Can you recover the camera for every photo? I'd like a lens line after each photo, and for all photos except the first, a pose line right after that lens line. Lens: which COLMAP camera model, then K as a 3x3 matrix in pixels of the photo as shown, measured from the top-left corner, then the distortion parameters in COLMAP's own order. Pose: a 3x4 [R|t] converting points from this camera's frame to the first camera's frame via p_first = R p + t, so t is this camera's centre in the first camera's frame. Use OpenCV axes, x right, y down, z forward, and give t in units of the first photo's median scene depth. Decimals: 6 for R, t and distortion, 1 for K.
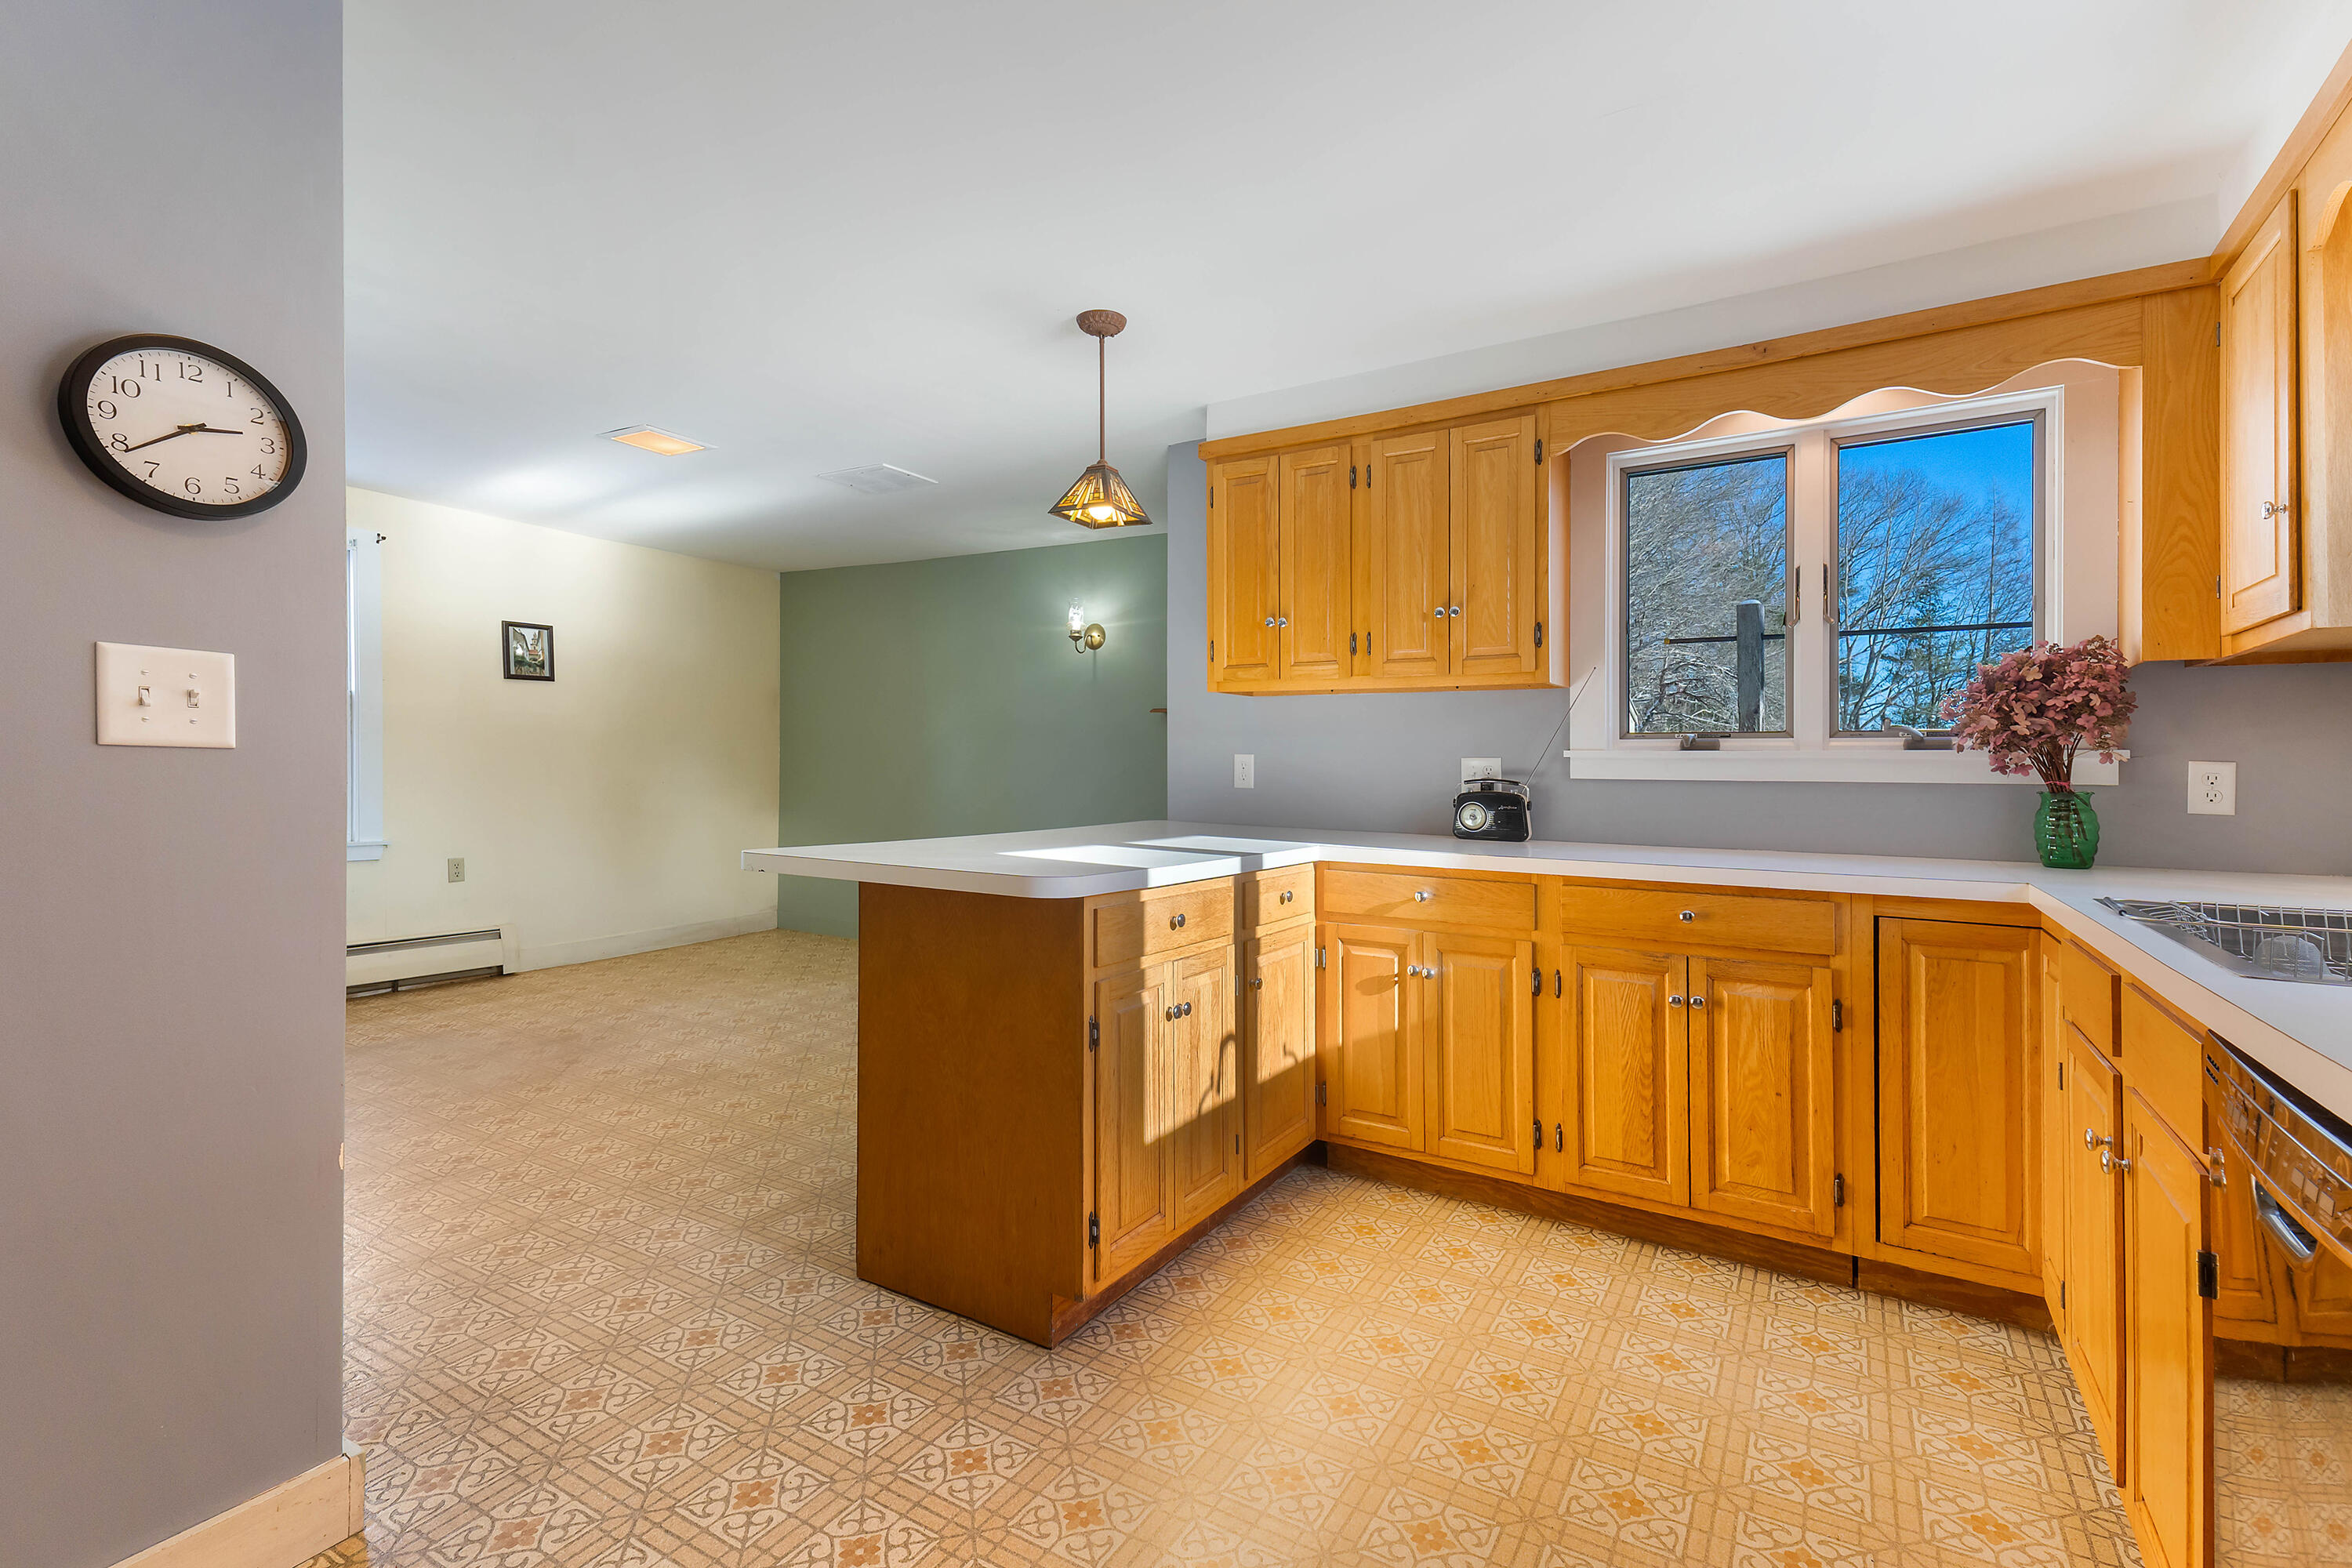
lens RADIAL K [[1088.5, 0, 1176.1], [0, 1088.5, 776.9], [0, 0, 1]] dist [-0.000407, -0.000142]
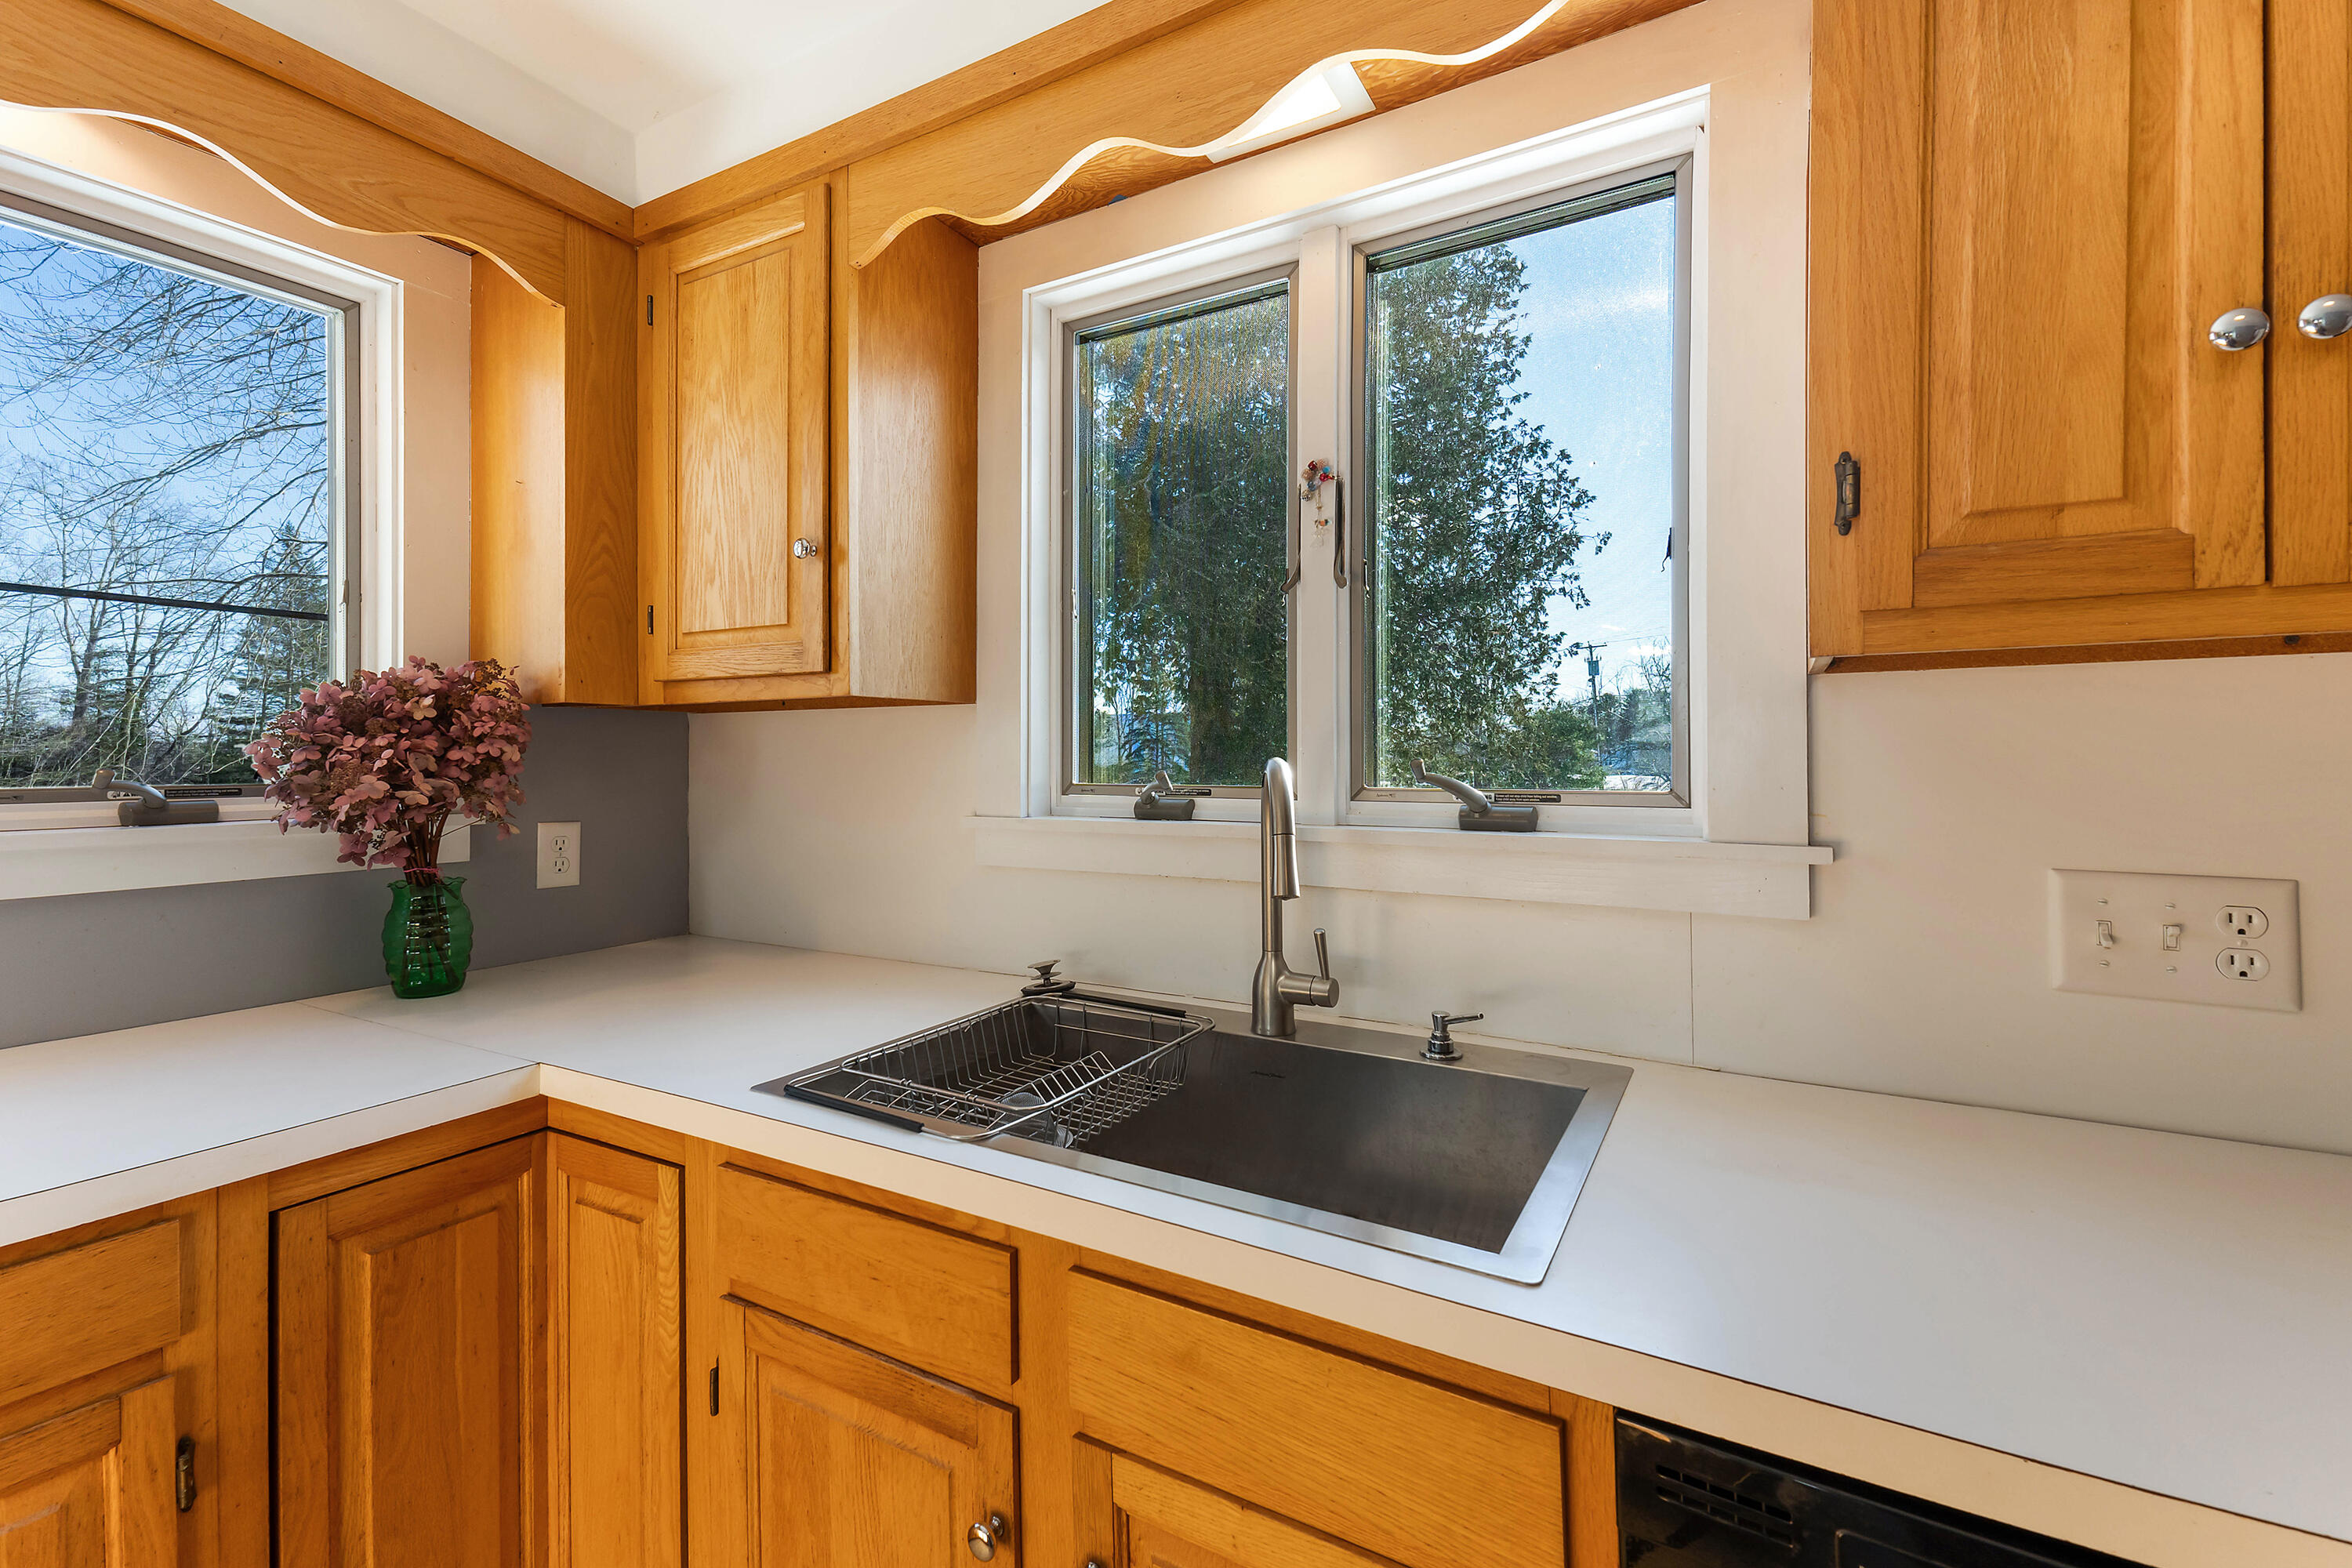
lens RADIAL K [[1052.8, 0, 1167.7], [0, 1052.8, 728.3], [0, 0, 1]] dist [0.017153, -0.000666]
pose [[-0.035947, 0.014928, 0.999242, 0.150992], [-0.000298, 0.999888, -0.014948, -0.078290], [-0.999354, -0.000835, -0.035938, 0.615455]]
